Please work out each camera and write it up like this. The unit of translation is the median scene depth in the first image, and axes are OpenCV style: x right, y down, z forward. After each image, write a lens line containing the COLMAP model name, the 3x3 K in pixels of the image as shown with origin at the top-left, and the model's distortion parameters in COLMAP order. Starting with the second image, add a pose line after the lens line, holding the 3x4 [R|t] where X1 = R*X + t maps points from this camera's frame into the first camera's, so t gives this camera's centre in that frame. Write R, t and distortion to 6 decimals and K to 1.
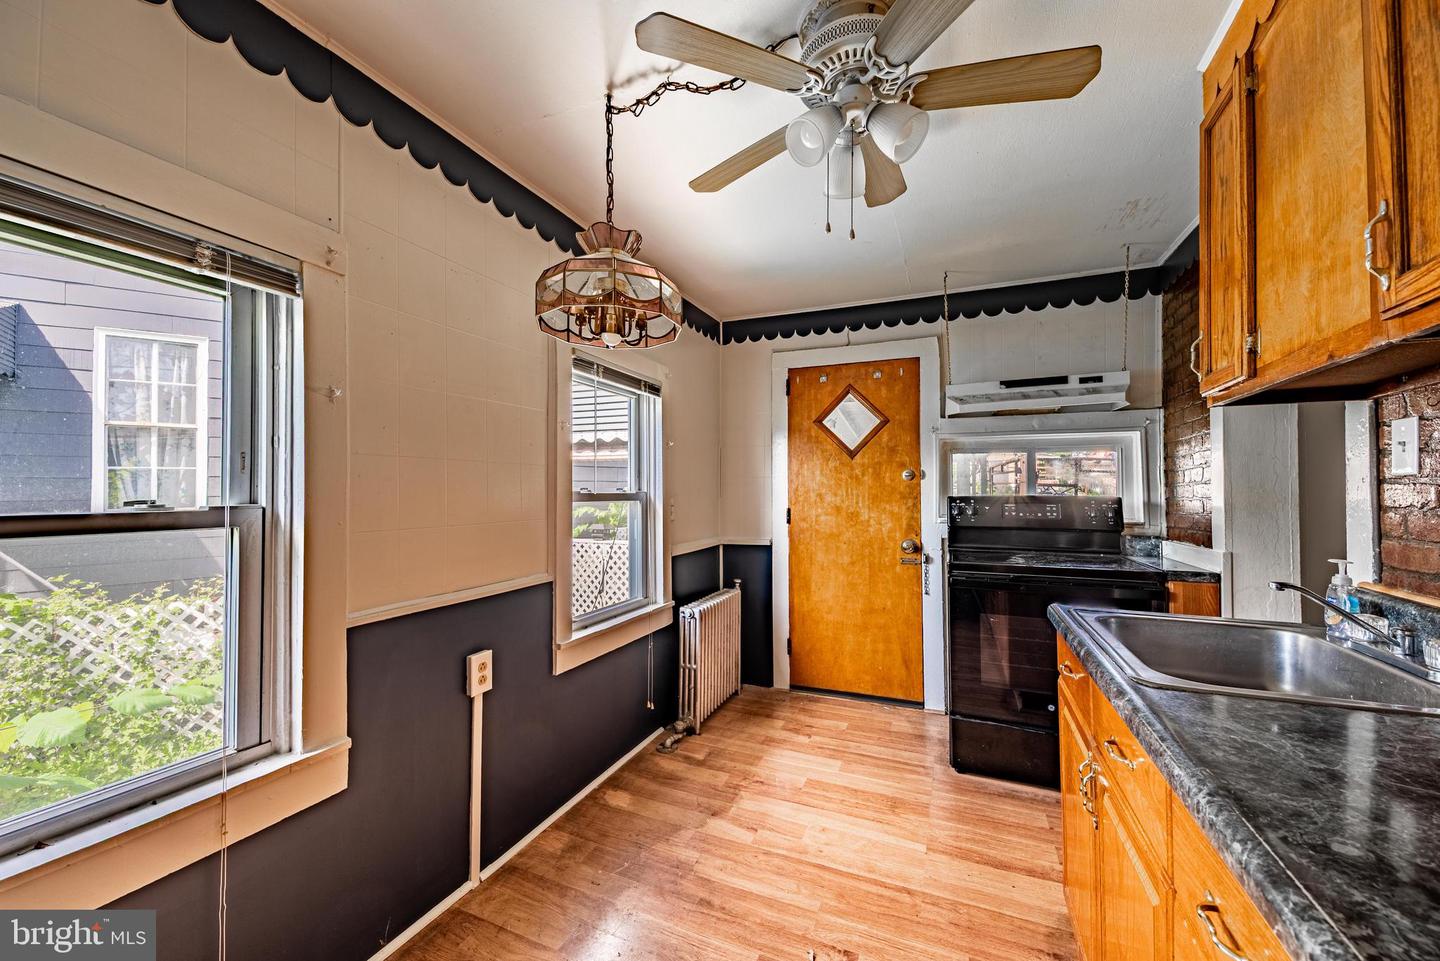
lens RADIAL K [[559.7, 0, 712.1], [0, 559.7, 484.4], [0, 0, 1]] dist [0.034083, -0.012720]
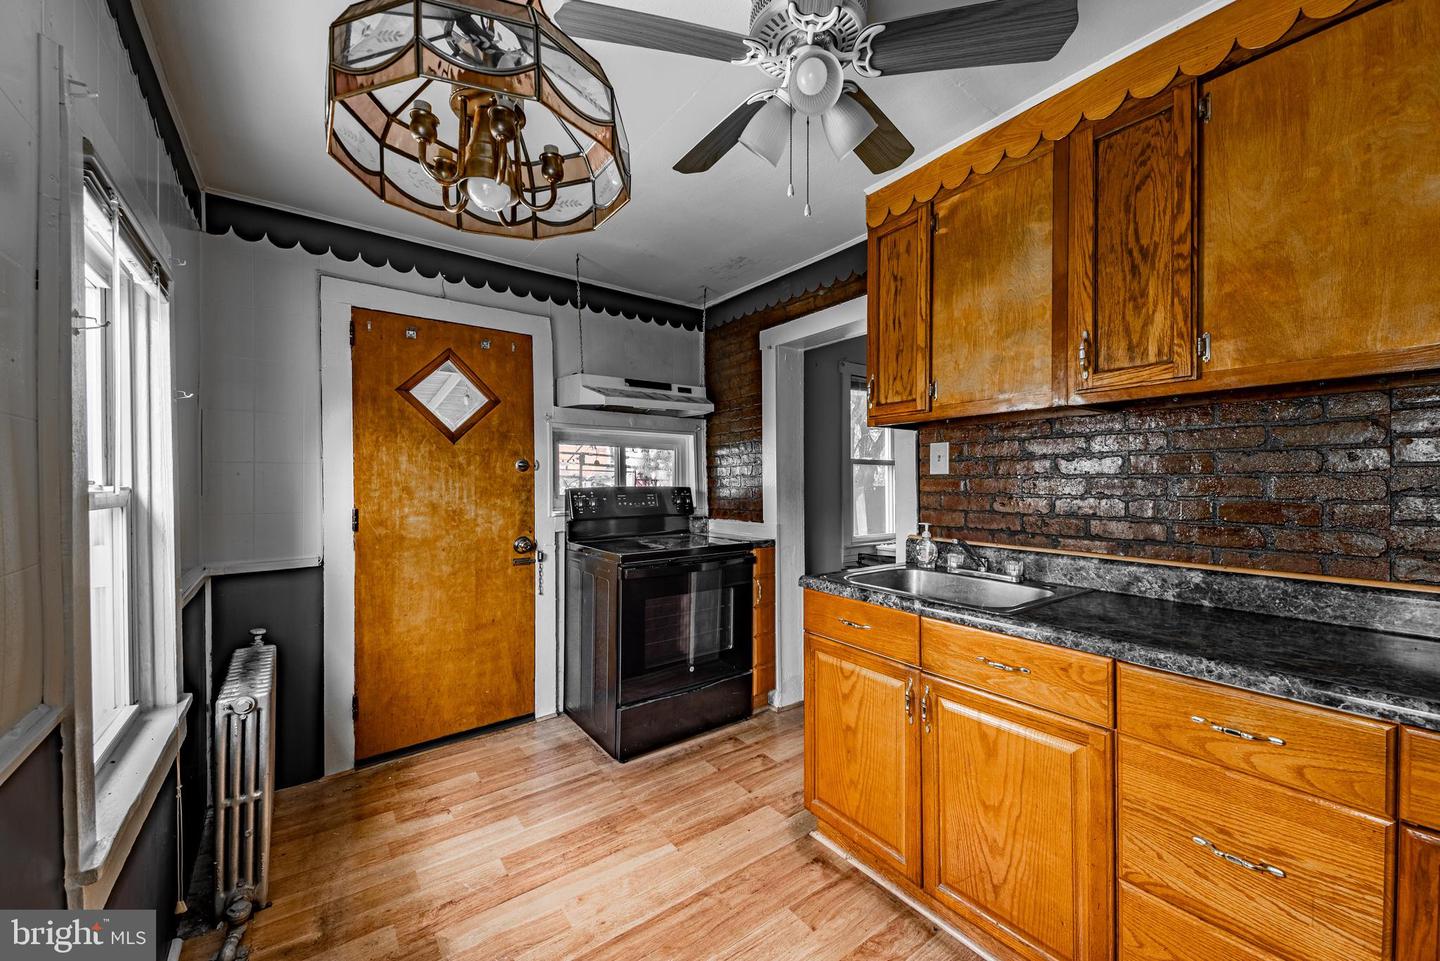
lens RADIAL K [[559.7, 0, 729.7], [0, 559.7, 484.3], [0, 0, 1]] dist [0.034083, -0.012720]
pose [[0.494373, -0.007129, 0.869221, -0.262795], [-0.007373, 0.999896, 0.012395, 0.000020], [-0.869219, -0.012536, 0.494269, 0.269587]]
